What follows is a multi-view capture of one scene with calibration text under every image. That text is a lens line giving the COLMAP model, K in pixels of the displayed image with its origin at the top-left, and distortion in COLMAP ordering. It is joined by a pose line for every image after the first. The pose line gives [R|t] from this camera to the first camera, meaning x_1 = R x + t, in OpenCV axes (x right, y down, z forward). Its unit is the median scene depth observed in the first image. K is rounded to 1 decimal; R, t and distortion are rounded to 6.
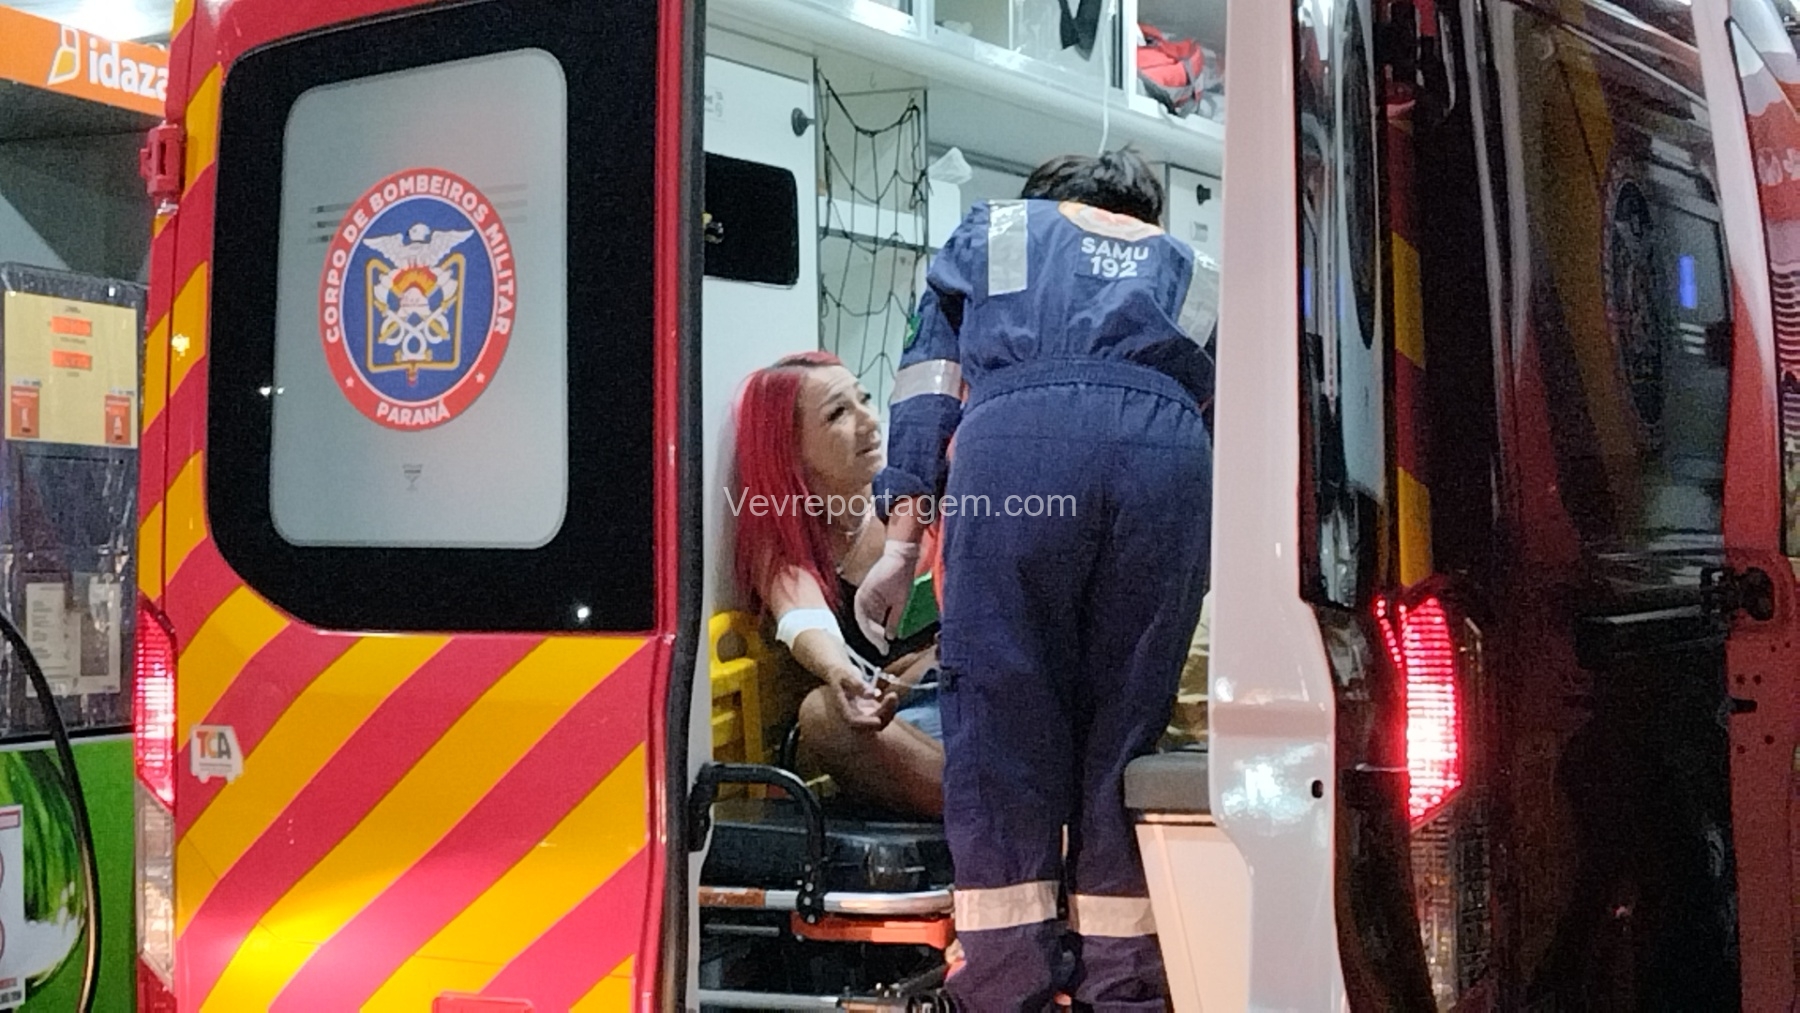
lens RADIAL K [[1864.6, 0, 909.6], [0, 1864.6, 517.6], [0, 0, 1]] dist [0.090629, -0.163003]
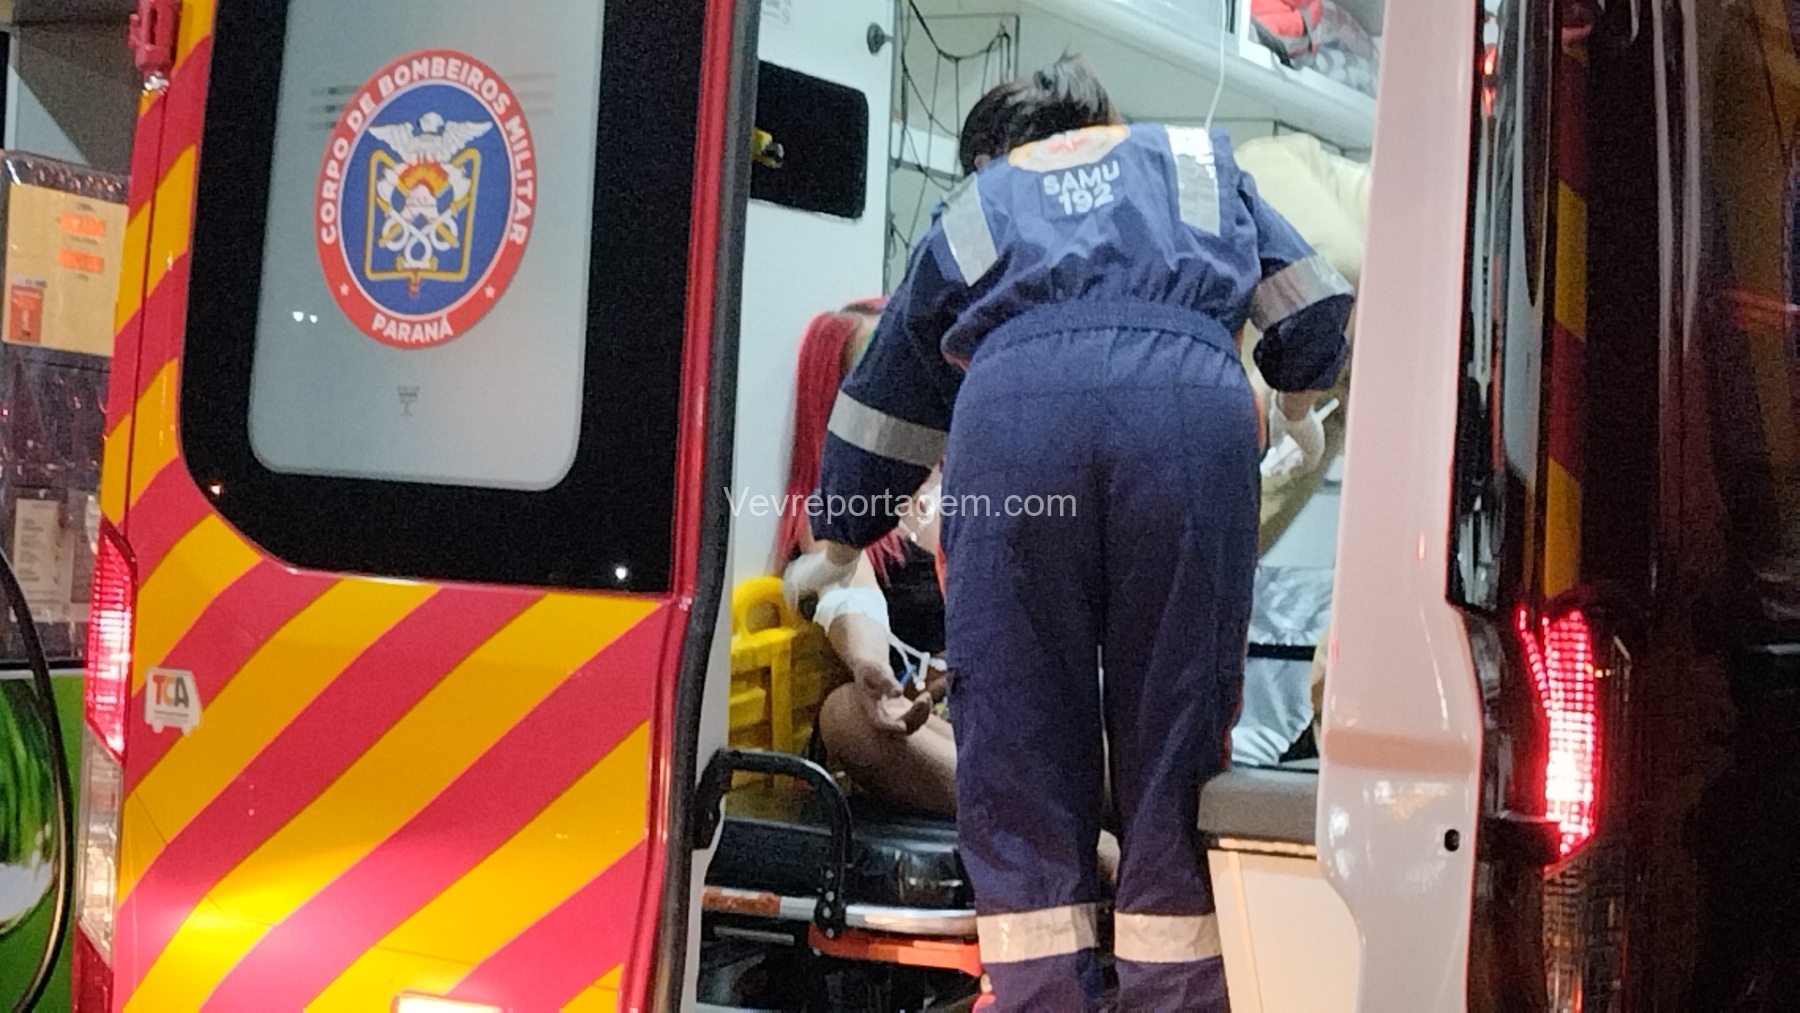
lens RADIAL K [[1845.6, 0, 934.2], [0, 1845.6, 503.2], [0, 0, 1]] dist [0.096952, -0.170663]
pose [[0.997877, 0.061056, -0.022654, 0.003433], [-0.060943, 0.998125, 0.005625, 0.006017], [0.022955, -0.004233, 0.999728, 0.133821]]
